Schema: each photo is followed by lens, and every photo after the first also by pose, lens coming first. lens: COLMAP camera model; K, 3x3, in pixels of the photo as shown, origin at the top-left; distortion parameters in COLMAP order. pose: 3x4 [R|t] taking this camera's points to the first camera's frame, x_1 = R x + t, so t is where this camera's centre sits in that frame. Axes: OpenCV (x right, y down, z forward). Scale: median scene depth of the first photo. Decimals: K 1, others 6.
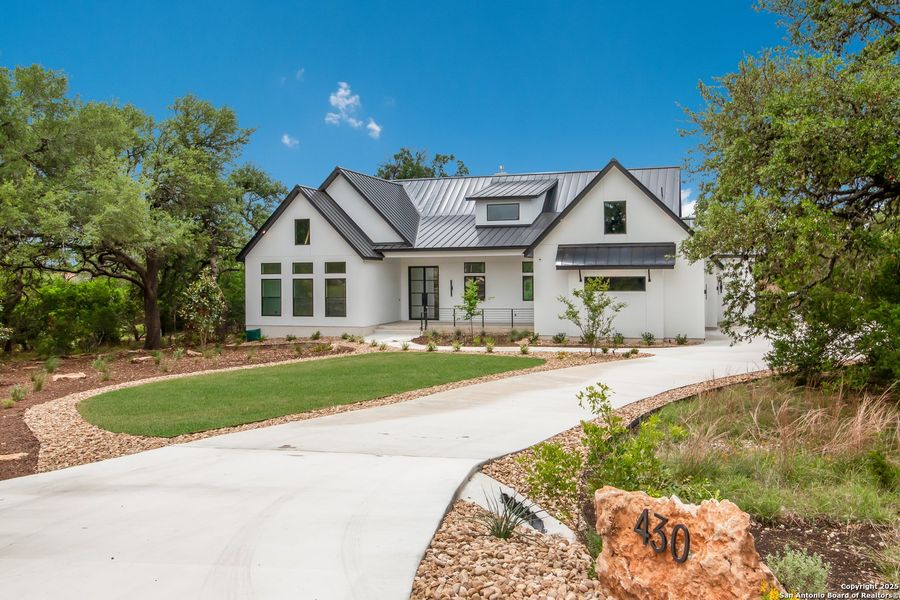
lens RADIAL K [[417.7, 0, 465.6], [0, 417.7, 284.9], [0, 0, 1]] dist [0.000041, -0.000226]
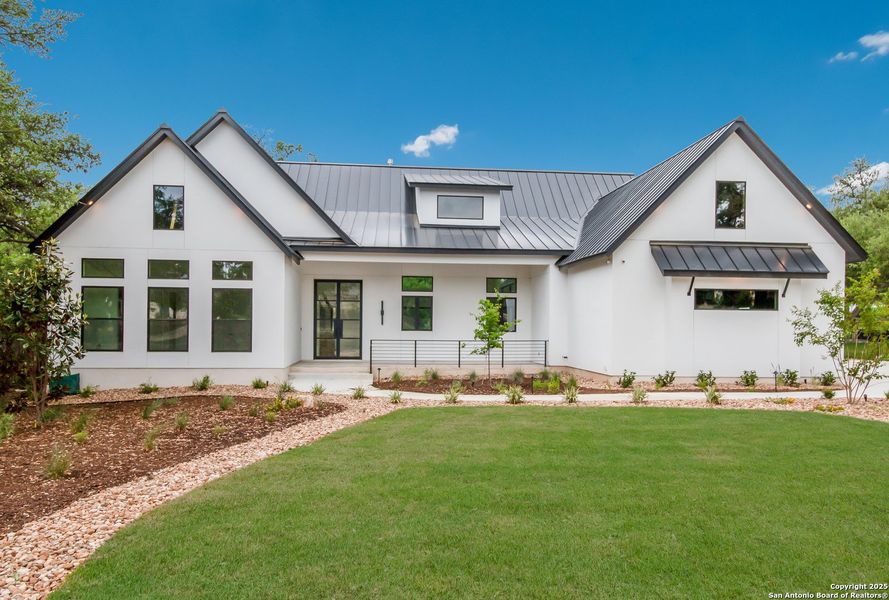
lens RADIAL K [[515.1, 0, 444.0], [0, 515.1, 319.0], [0, 0, 1]] dist [0.032254, -0.000346]
pose [[0.961815, 0.017127, 0.273165, -0.217563], [-0.016465, 0.999853, -0.004715, 0.026696], [-0.273206, 0.000037, 0.961956, 0.194574]]
